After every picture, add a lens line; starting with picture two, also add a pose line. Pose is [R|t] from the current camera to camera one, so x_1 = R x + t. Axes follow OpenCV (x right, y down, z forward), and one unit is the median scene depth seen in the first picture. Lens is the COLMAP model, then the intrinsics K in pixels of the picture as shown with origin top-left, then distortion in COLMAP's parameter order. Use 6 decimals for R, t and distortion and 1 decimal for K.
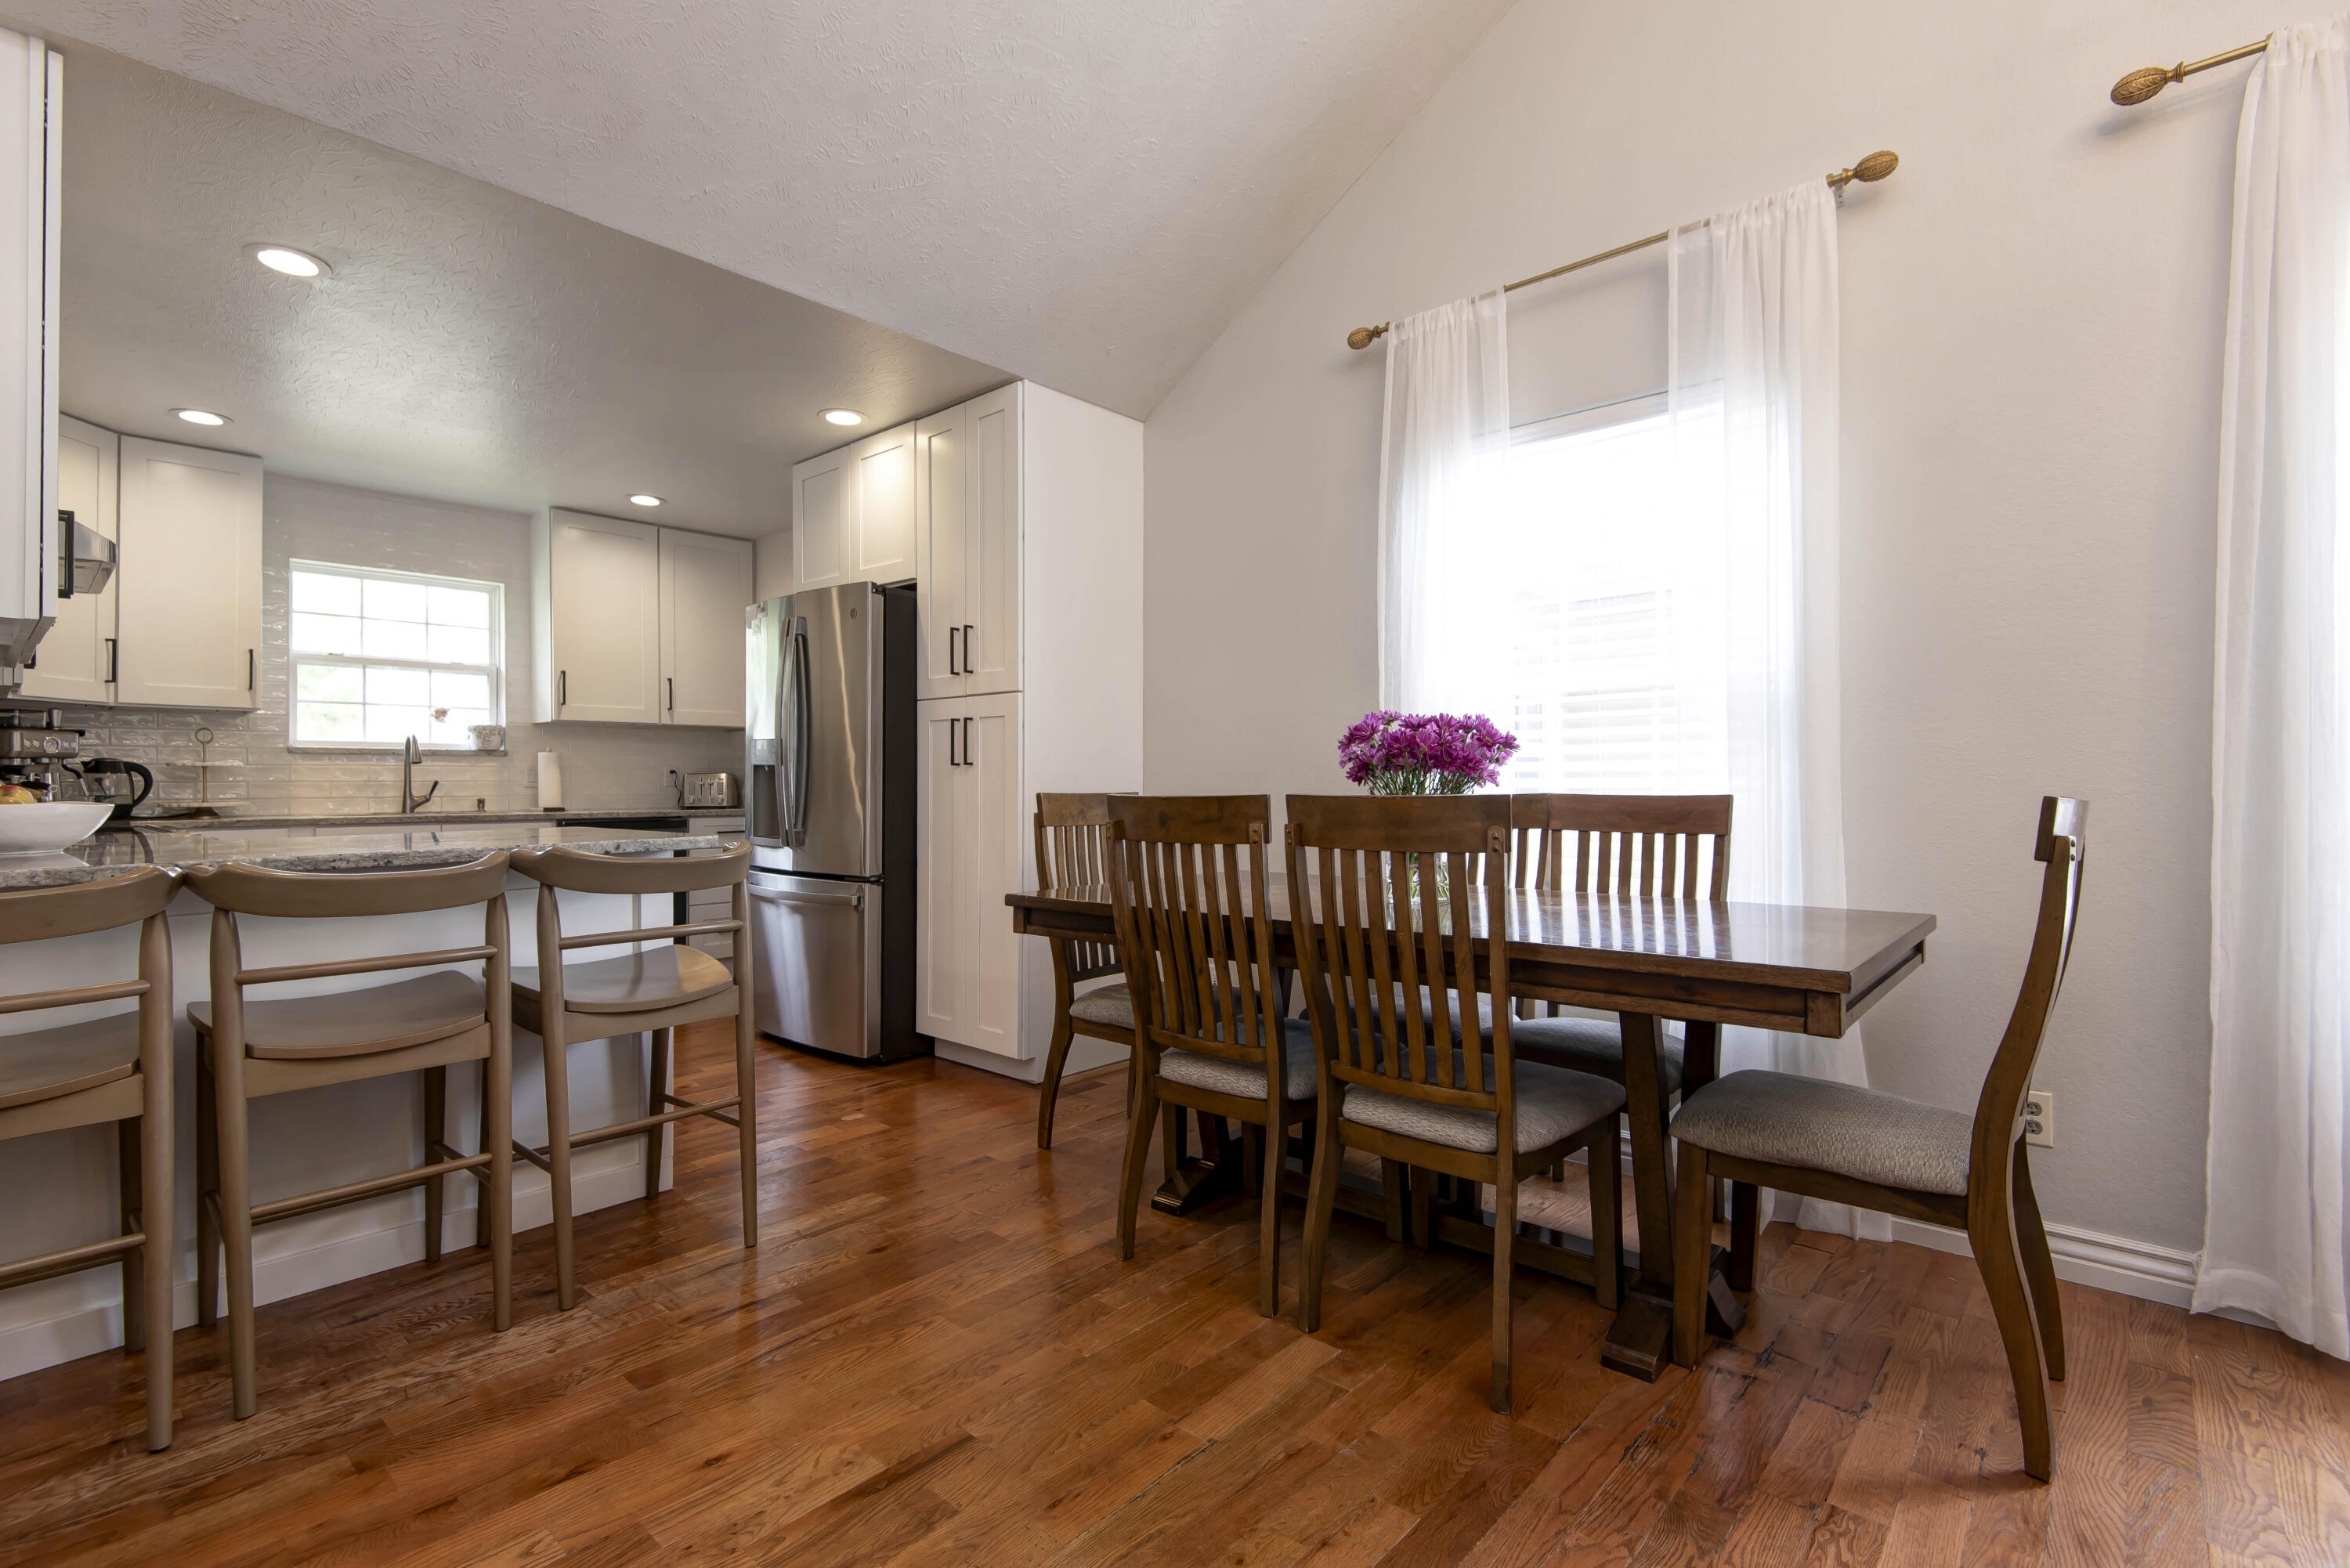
lens RADIAL K [[1090.9, 0, 1110.9], [0, 1090.9, 782.8], [0, 0, 1]] dist [-0.000154, -0.000545]
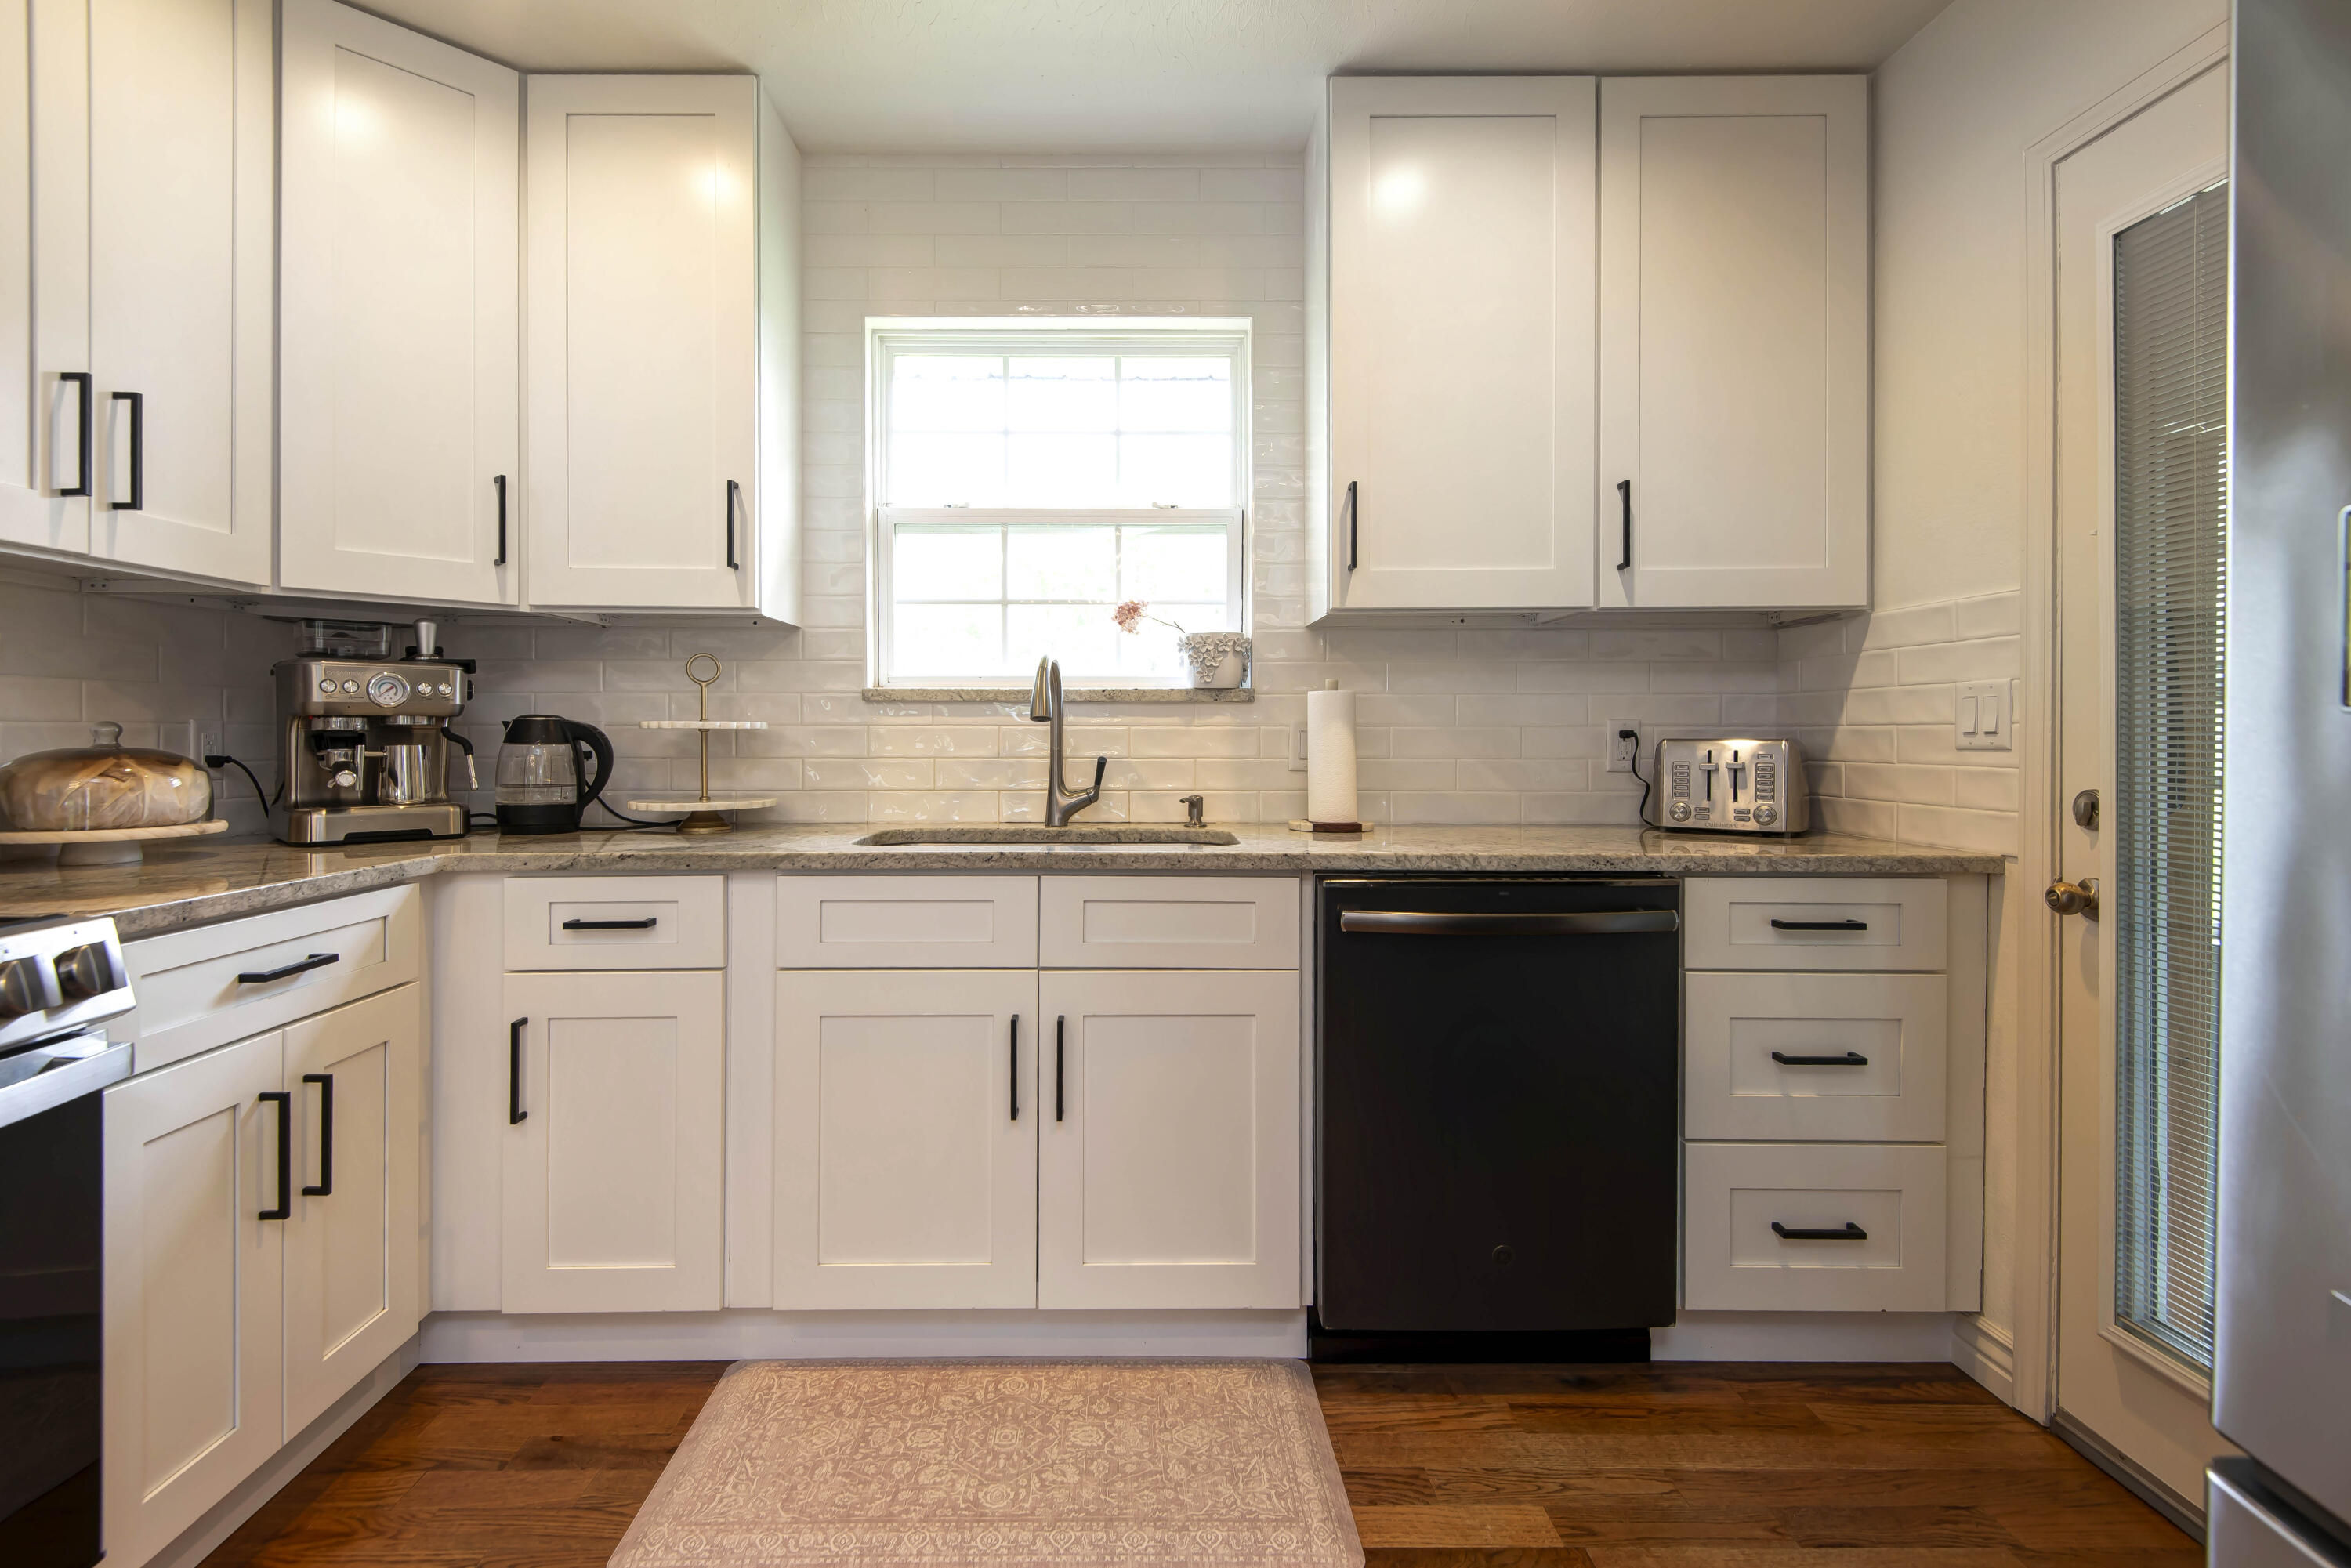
lens RADIAL K [[1091.4, 0, 1158.5], [0, 1091.4, 763.4], [0, 0, 1]] dist [-0.000154, -0.000545]
pose [[0.676380, 0.006585, -0.736523, -0.271925], [-0.001887, 0.999972, 0.007208, -0.002440], [0.736550, -0.003486, 0.676374, 0.727296]]
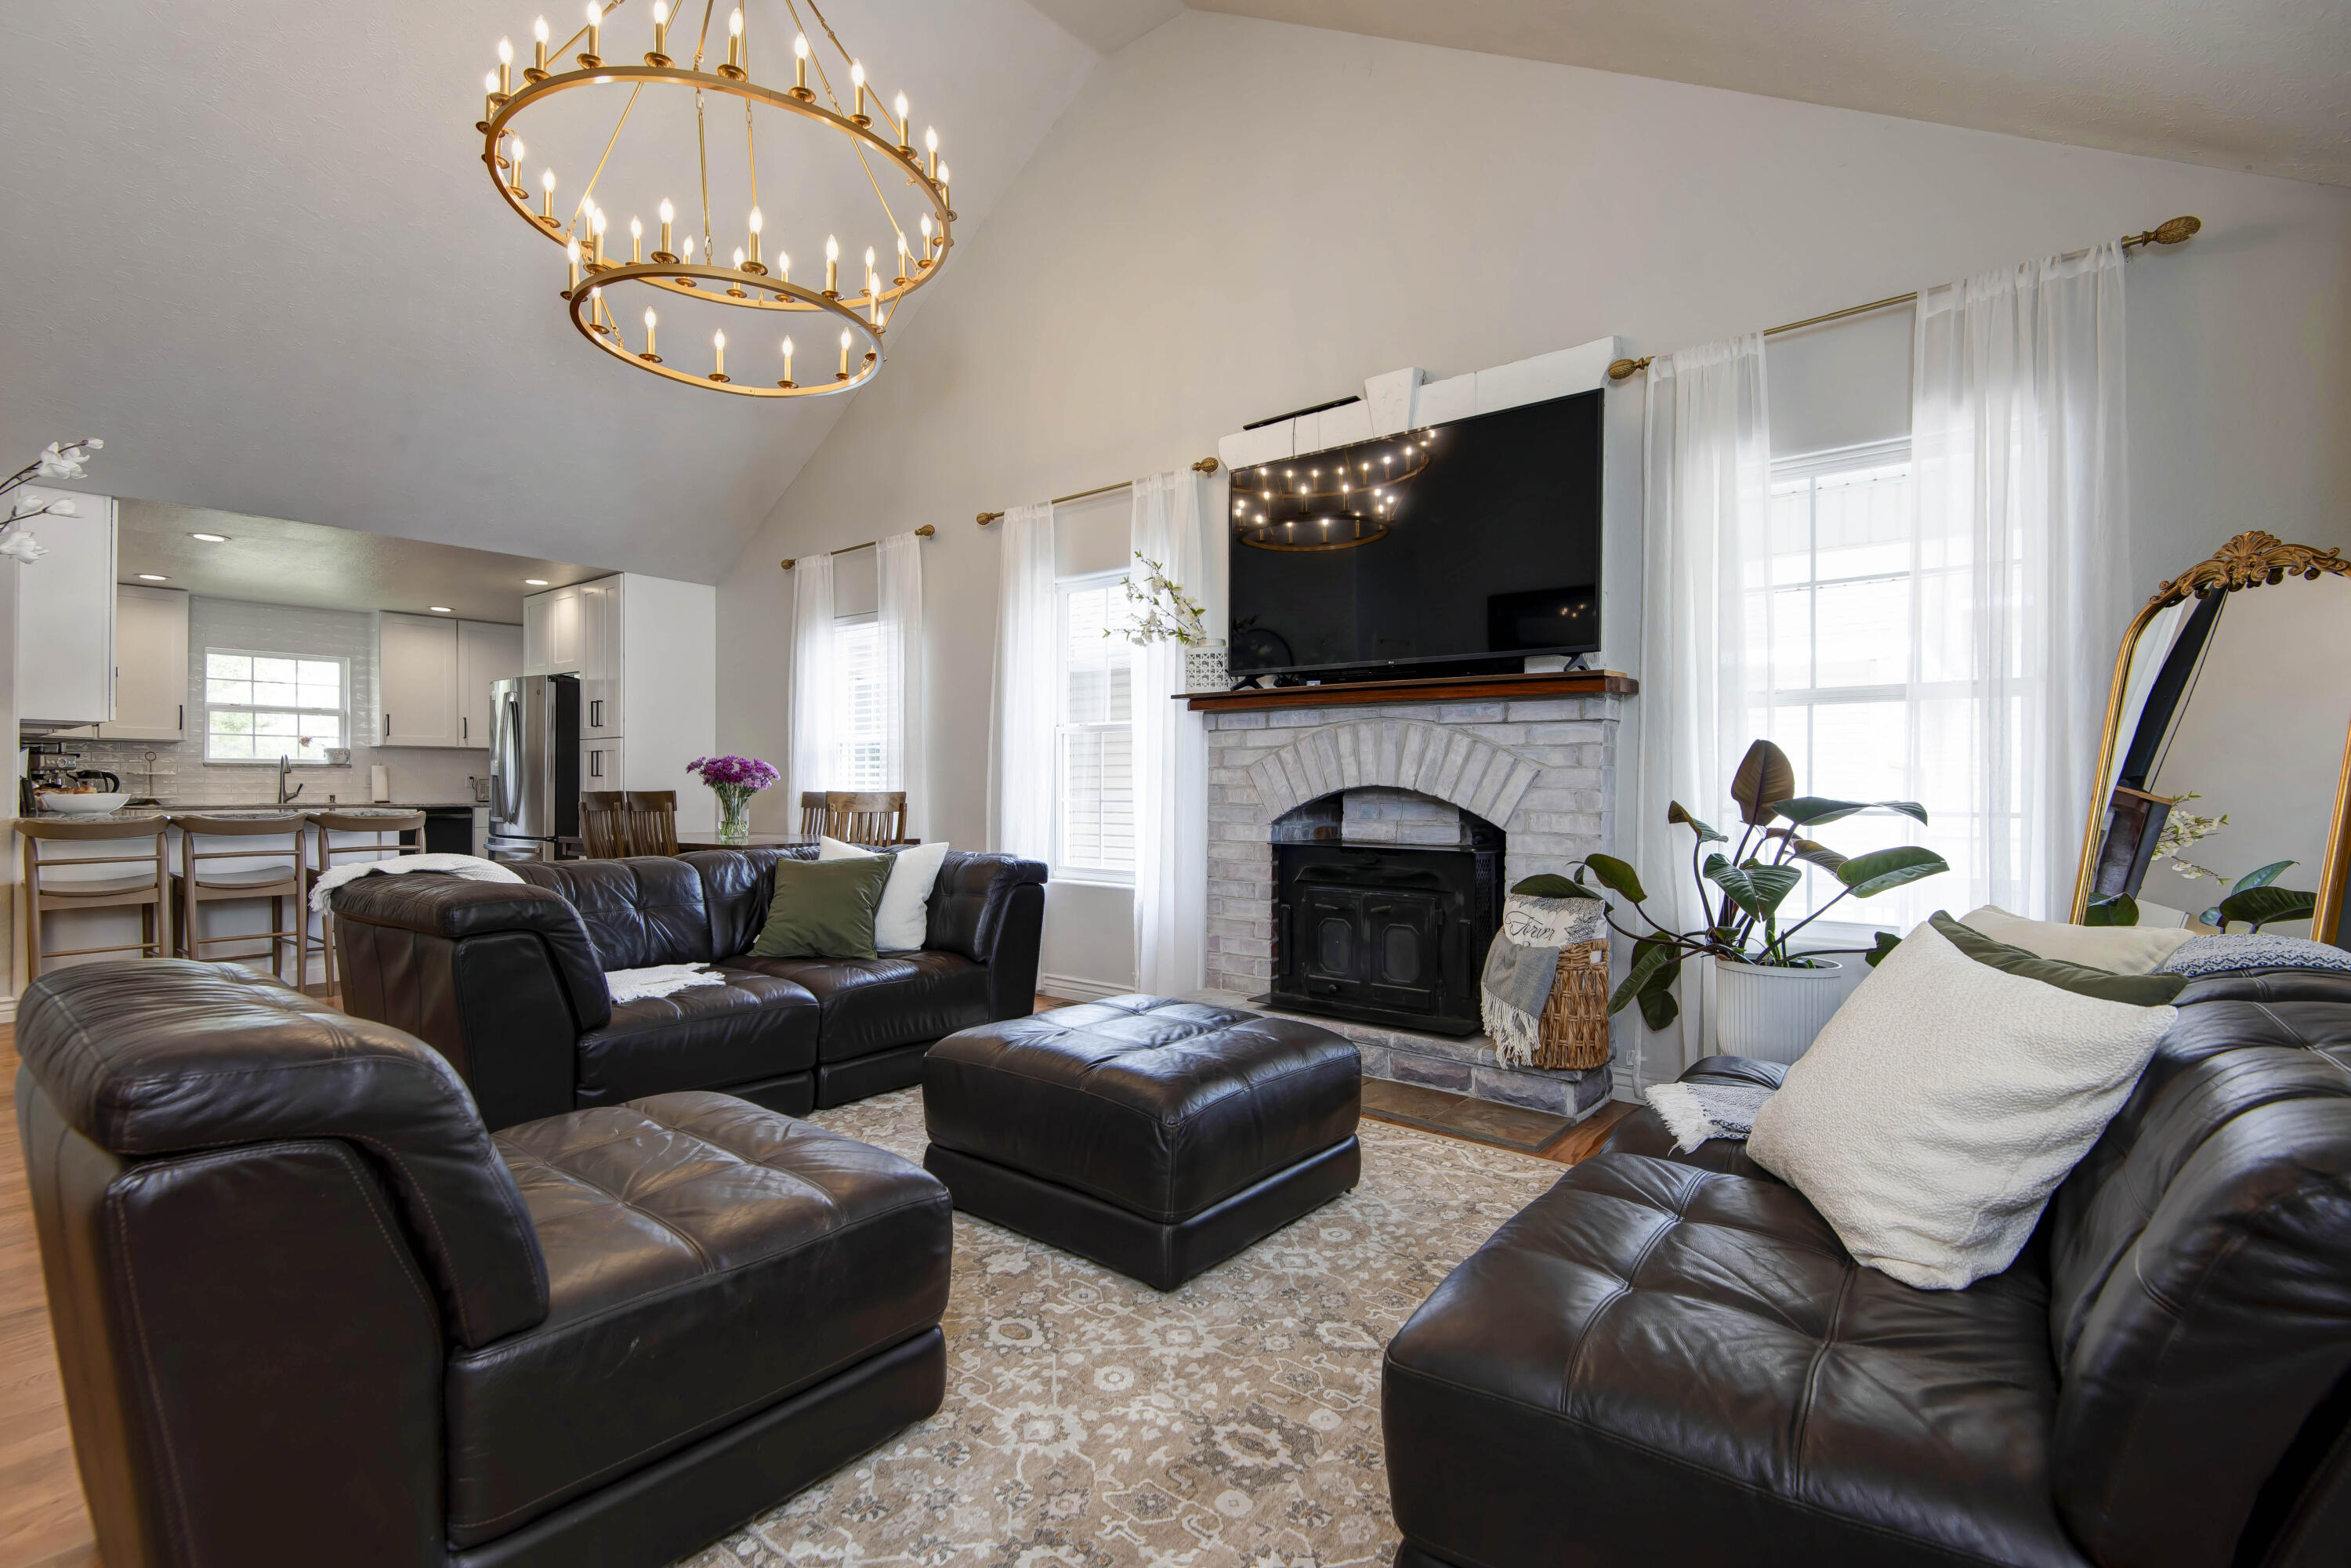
lens RADIAL K [[1091.4, 0, 1155.7], [0, 1091.4, 786.2], [0, 0, 1]] dist [-0.000154, -0.000545]
pose [[0.996745, 0.002855, 0.080568, 0.517027], [-0.002985, 0.999994, 0.001495, -0.003822], [-0.080563, -0.001731, 0.996748, -0.718486]]
